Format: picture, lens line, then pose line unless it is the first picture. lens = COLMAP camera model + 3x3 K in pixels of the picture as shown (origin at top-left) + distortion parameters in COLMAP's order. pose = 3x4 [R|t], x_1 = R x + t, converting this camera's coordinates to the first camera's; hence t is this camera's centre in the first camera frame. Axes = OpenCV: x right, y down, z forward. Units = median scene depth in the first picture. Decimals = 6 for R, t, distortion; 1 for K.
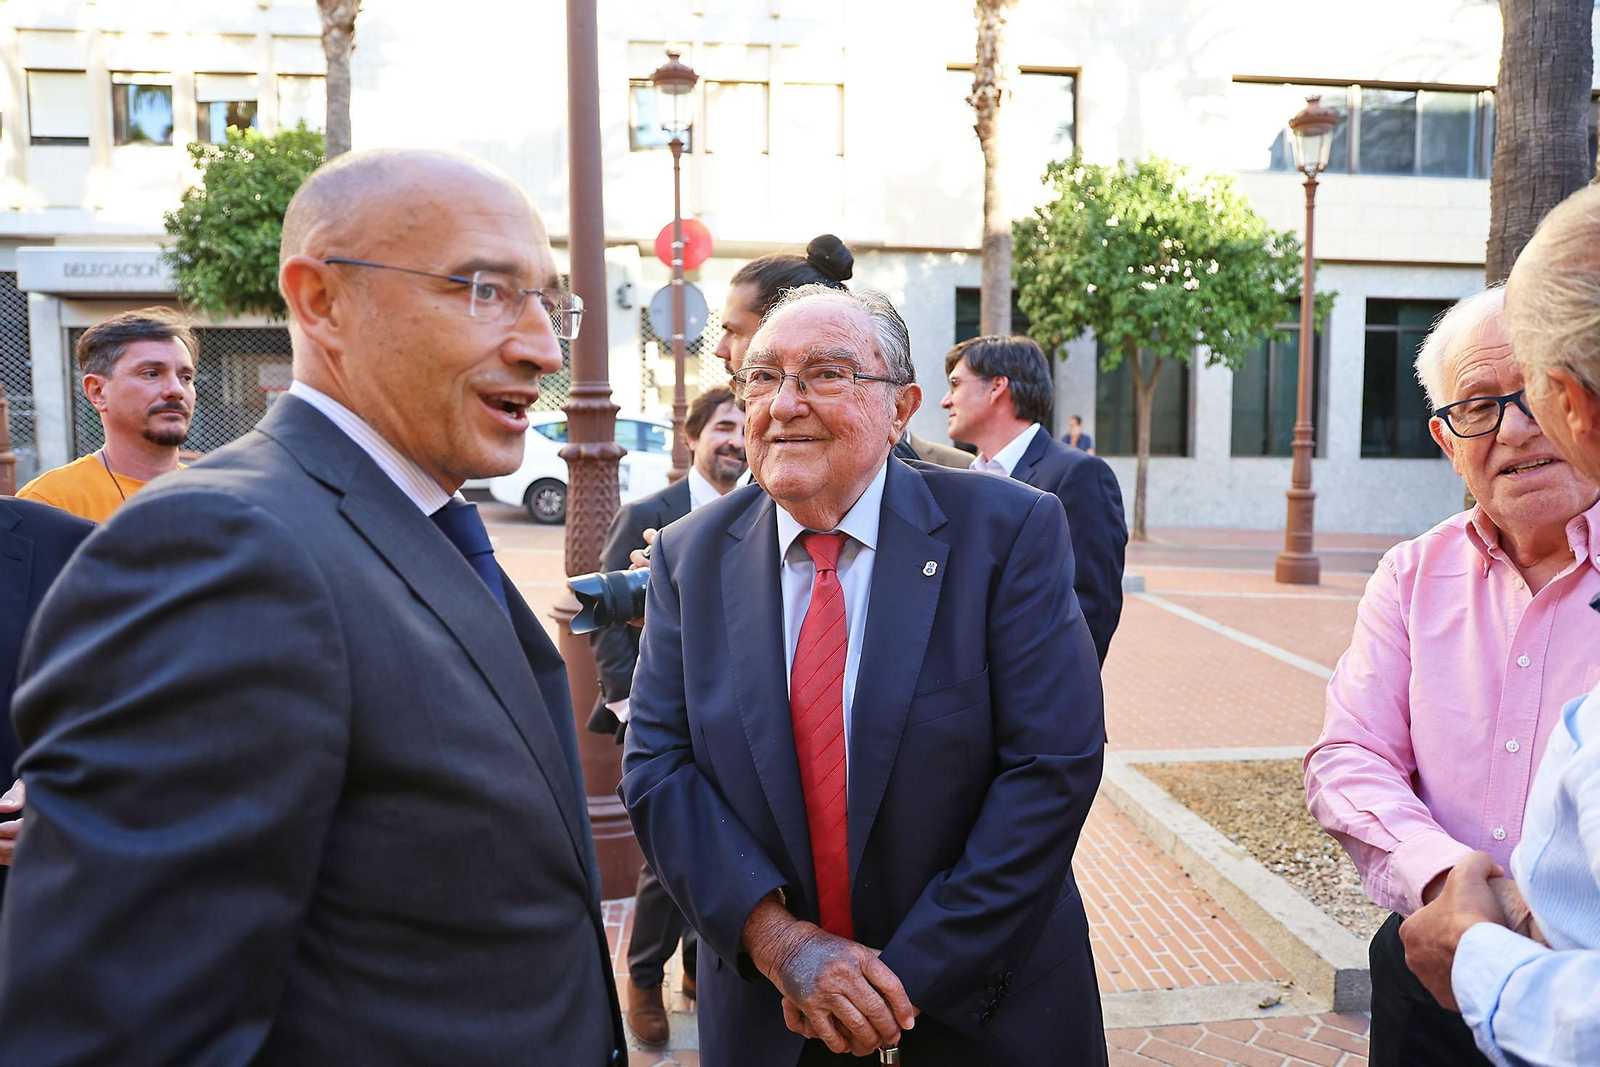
lens RADIAL K [[1150.3, 0, 829.5], [0, 1150.3, 540.1], [0, 0, 1]] dist [-0.046495, 0.034949]
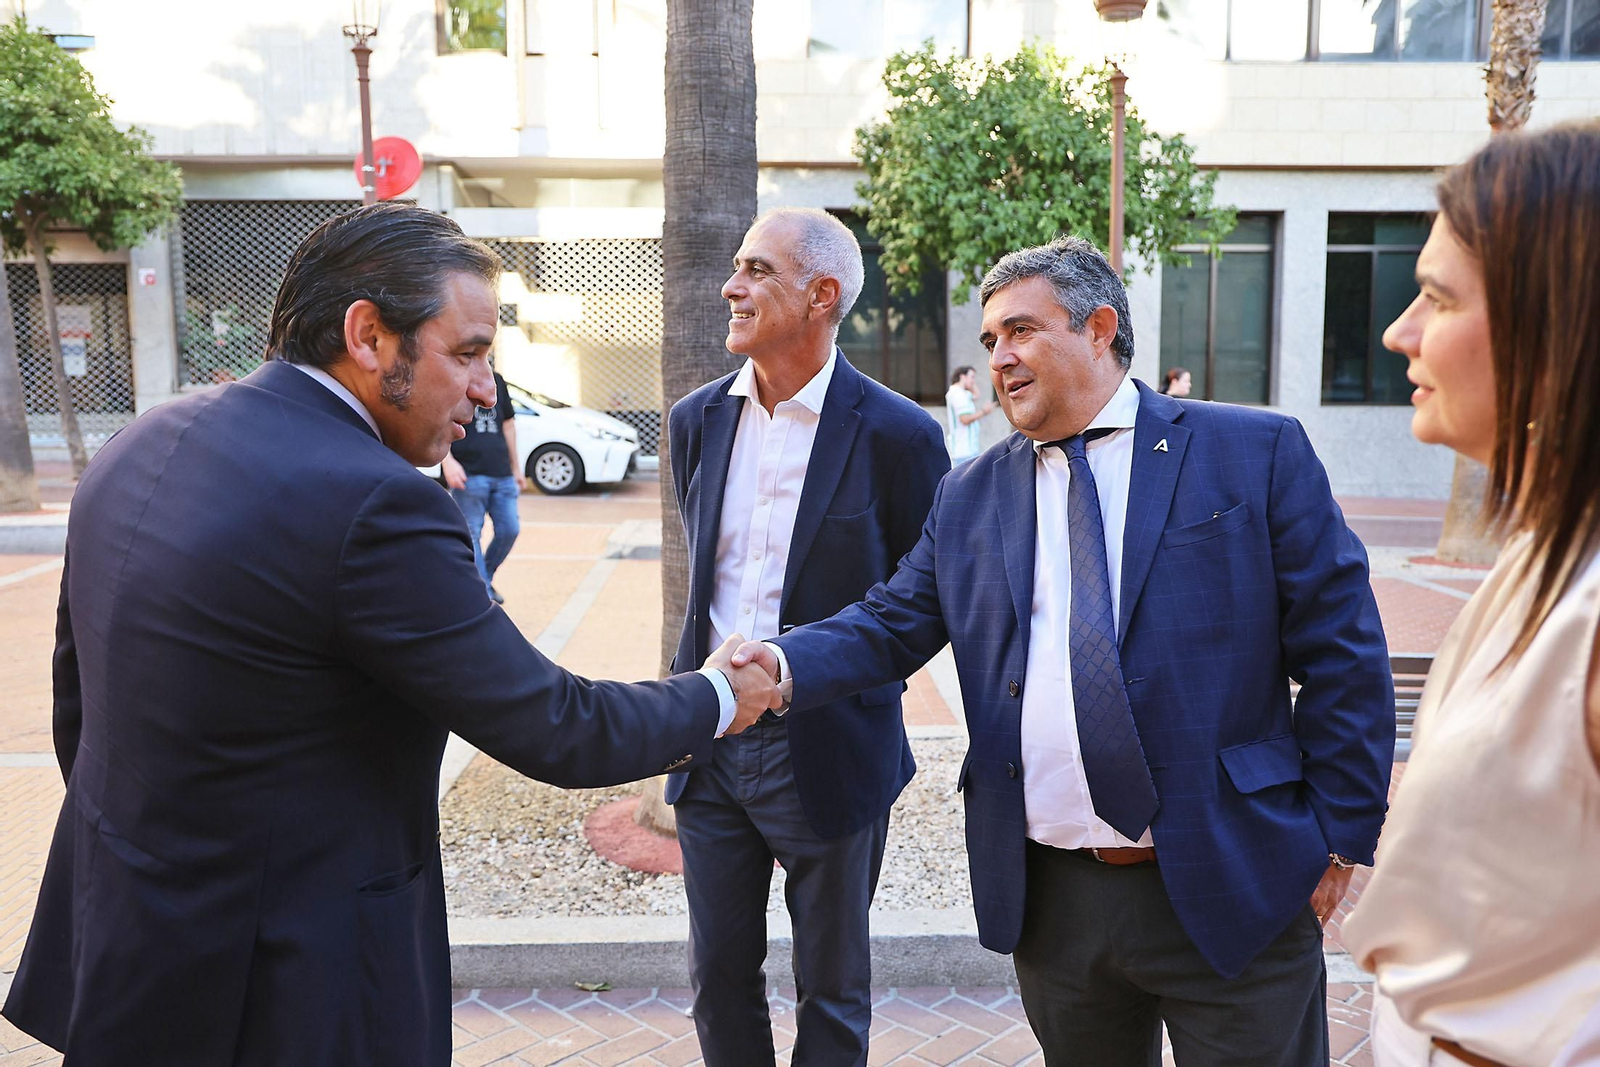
lens RADIAL K [[1353.7, 0, 786.1], [0, 1353.7, 538.2], [0, 0, 1]] dist [0.000354, 0.013903]
pose [[0.998503, -0.001410, -0.054686, 0.181524], [0.002630, 0.999749, 0.022259, 0.003044], [0.054641, -0.022370, 0.998255, -0.017128]]
